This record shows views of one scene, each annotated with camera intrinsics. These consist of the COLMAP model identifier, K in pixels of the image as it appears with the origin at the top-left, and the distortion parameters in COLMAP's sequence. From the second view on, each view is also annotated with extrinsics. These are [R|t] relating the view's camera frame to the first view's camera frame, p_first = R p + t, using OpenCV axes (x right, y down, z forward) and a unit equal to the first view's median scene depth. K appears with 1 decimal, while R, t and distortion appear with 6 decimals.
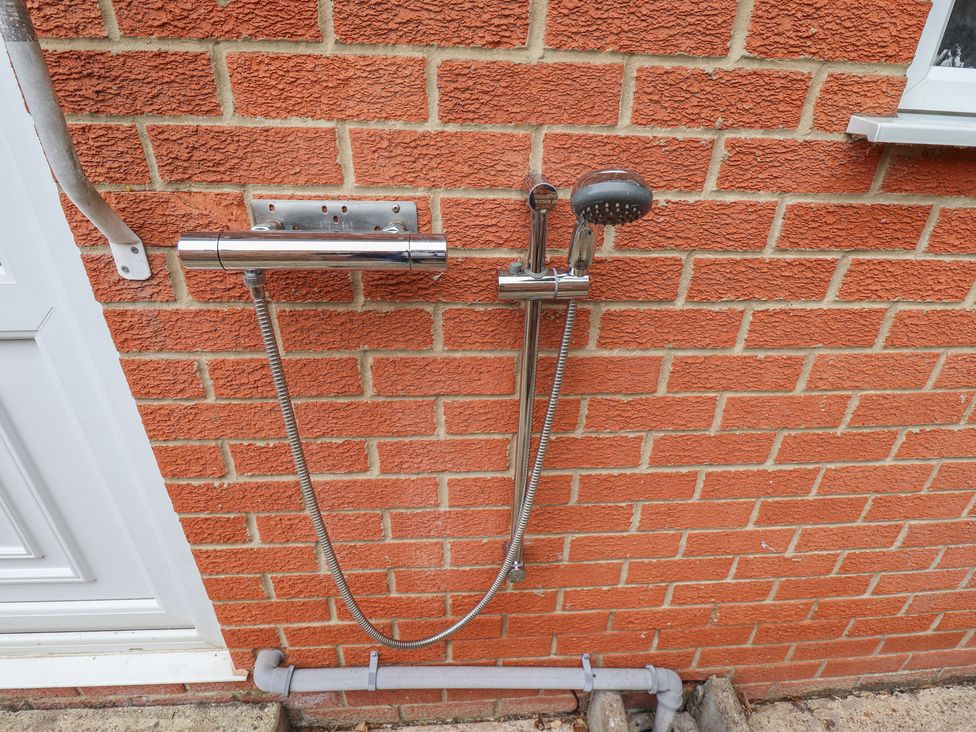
lens RADIAL K [[530.5, 0, 489.4], [0, 530.5, 364.4], [0, 0, 1]] dist [-0.013296, -0.002947]
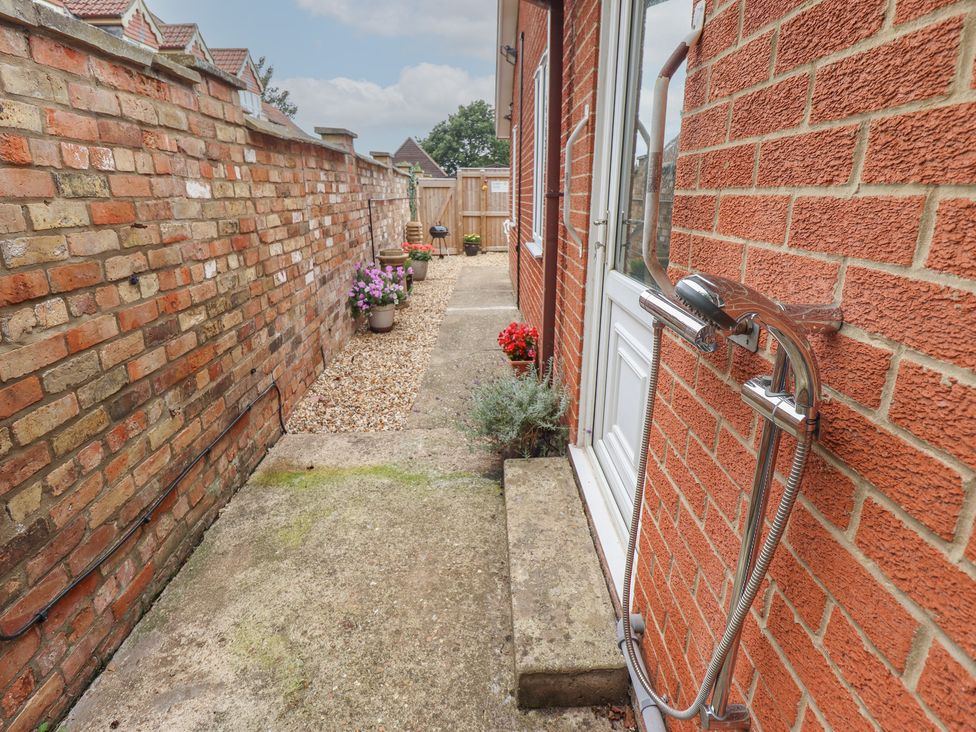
lens RADIAL K [[530.5, 0, 492.5], [0, 530.5, 372.0], [0, 0, 1]] dist [-0.013296, -0.002947]
pose [[-0.073934, 0.292006, -0.953554, 1.152612], [-0.497138, 0.818102, 0.289072, -0.246729], [0.864516, 0.495421, 0.084682, 0.483278]]
